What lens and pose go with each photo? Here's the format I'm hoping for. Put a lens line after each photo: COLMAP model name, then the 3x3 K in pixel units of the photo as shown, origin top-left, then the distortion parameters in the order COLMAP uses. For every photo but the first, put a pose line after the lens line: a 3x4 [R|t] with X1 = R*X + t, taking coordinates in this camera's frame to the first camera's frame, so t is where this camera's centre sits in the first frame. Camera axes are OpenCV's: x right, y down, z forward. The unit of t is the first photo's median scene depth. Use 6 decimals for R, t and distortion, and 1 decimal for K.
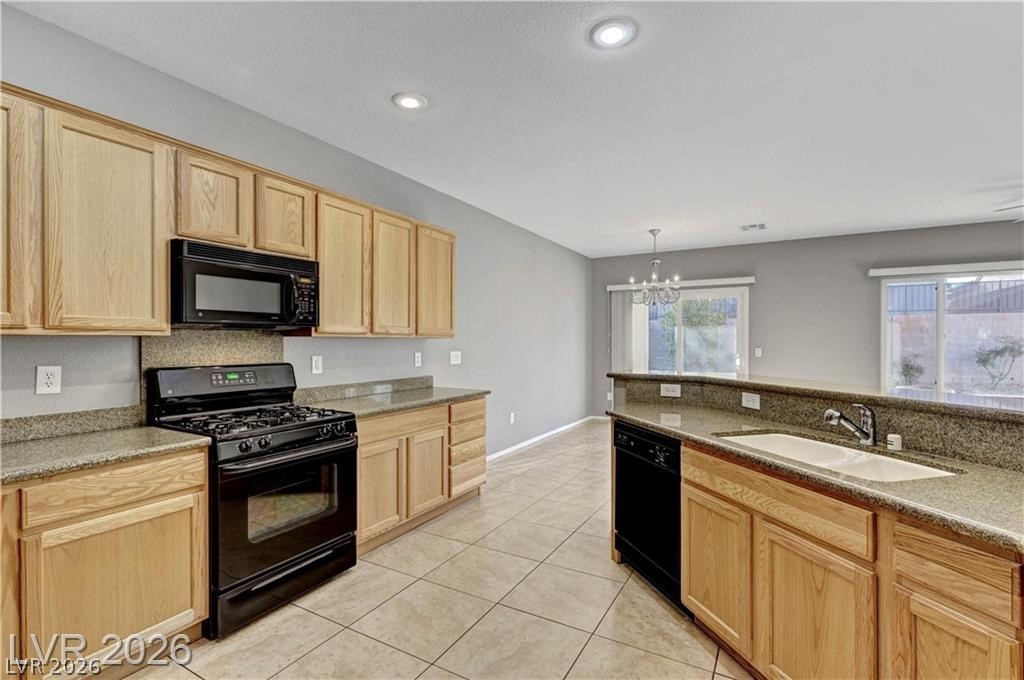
lens RADIAL K [[483.8, 0, 533.0], [0, 483.8, 342.6], [0, 0, 1]] dist [0.006110, 0.001330]
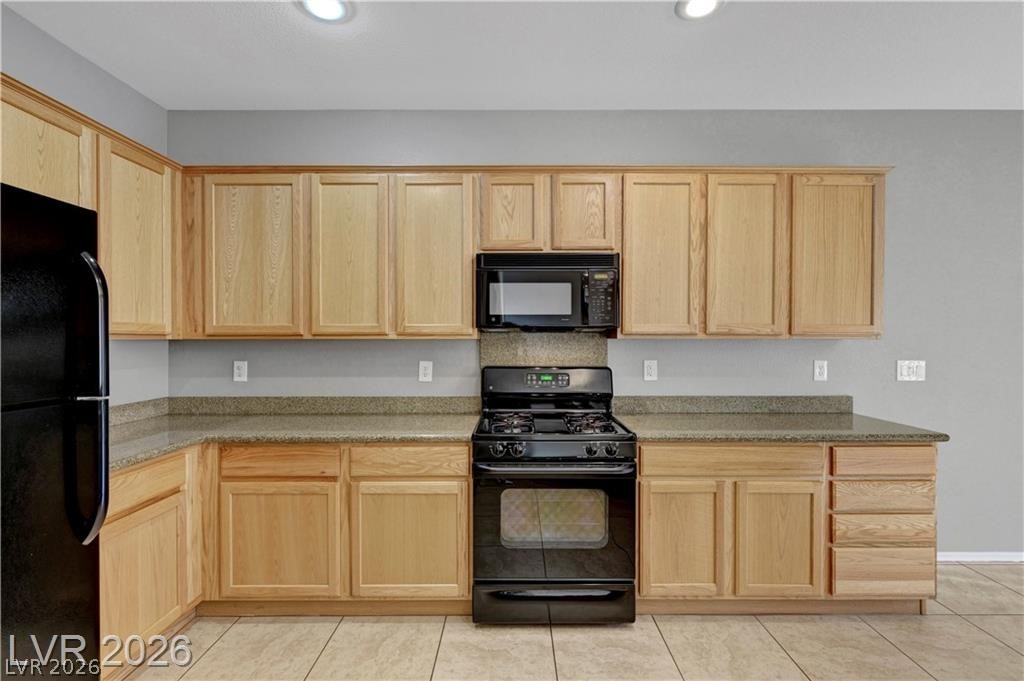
lens RADIAL K [[483.8, 0, 501.9], [0, 483.8, 342.3], [0, 0, 1]] dist [0.006110, 0.001330]
pose [[0.464484, 0.005453, -0.885565, 0.243251], [-0.003563, 0.999984, 0.004289, -0.009612], [0.885574, 0.001163, 0.464496, 0.432320]]
